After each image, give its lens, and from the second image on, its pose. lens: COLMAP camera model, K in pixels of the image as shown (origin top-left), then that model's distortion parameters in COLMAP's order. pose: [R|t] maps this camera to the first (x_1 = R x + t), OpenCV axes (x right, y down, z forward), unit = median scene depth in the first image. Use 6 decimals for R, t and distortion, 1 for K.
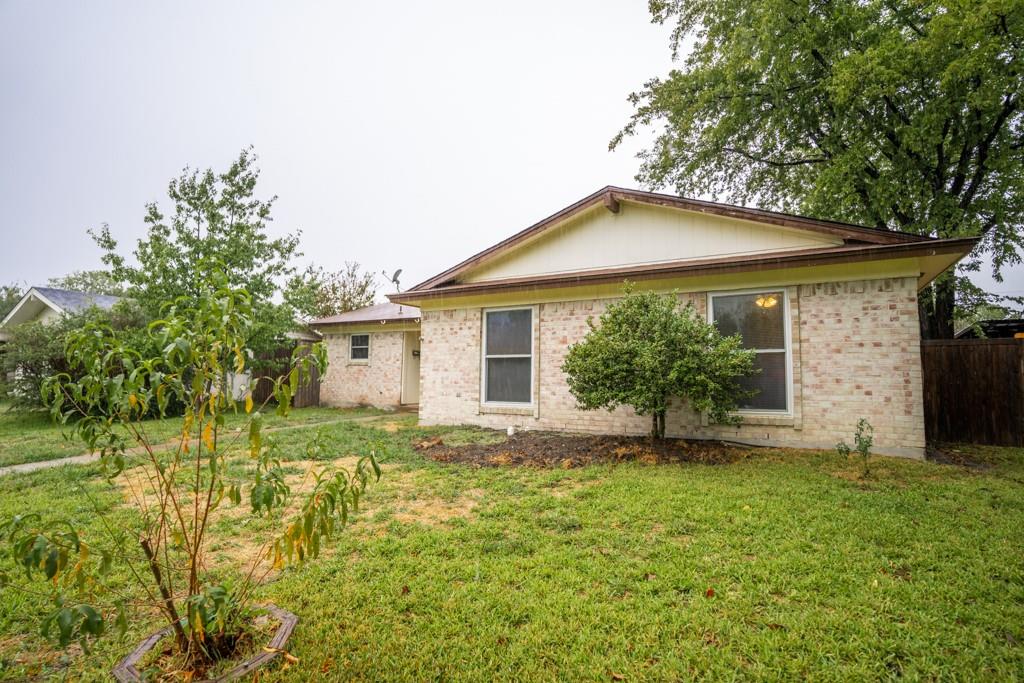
lens RADIAL K [[504.2, 0, 505.1], [0, 504.2, 342.1], [0, 0, 1]] dist [-0.075894, 0.034948]
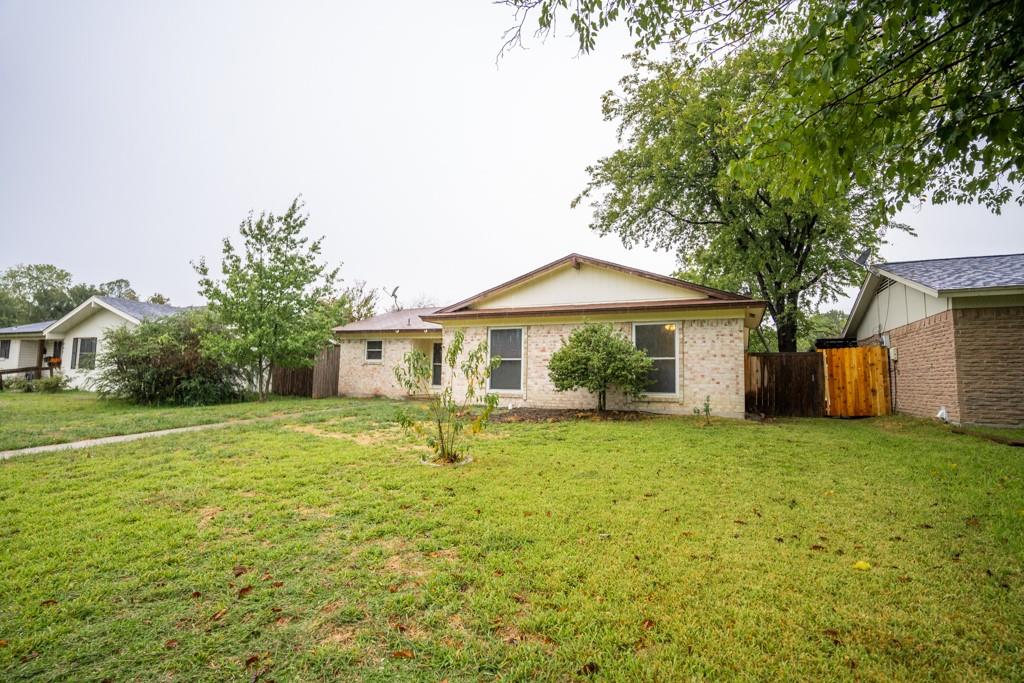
lens RADIAL K [[504.2, 0, 505.1], [0, 504.2, 342.1], [0, 0, 1]] dist [-0.075894, 0.034948]
pose [[0.995198, 0.016189, 0.096534, -0.151917], [-0.015763, 0.999862, -0.005175, -0.016755], [-0.096604, 0.003629, 0.995316, -0.539916]]
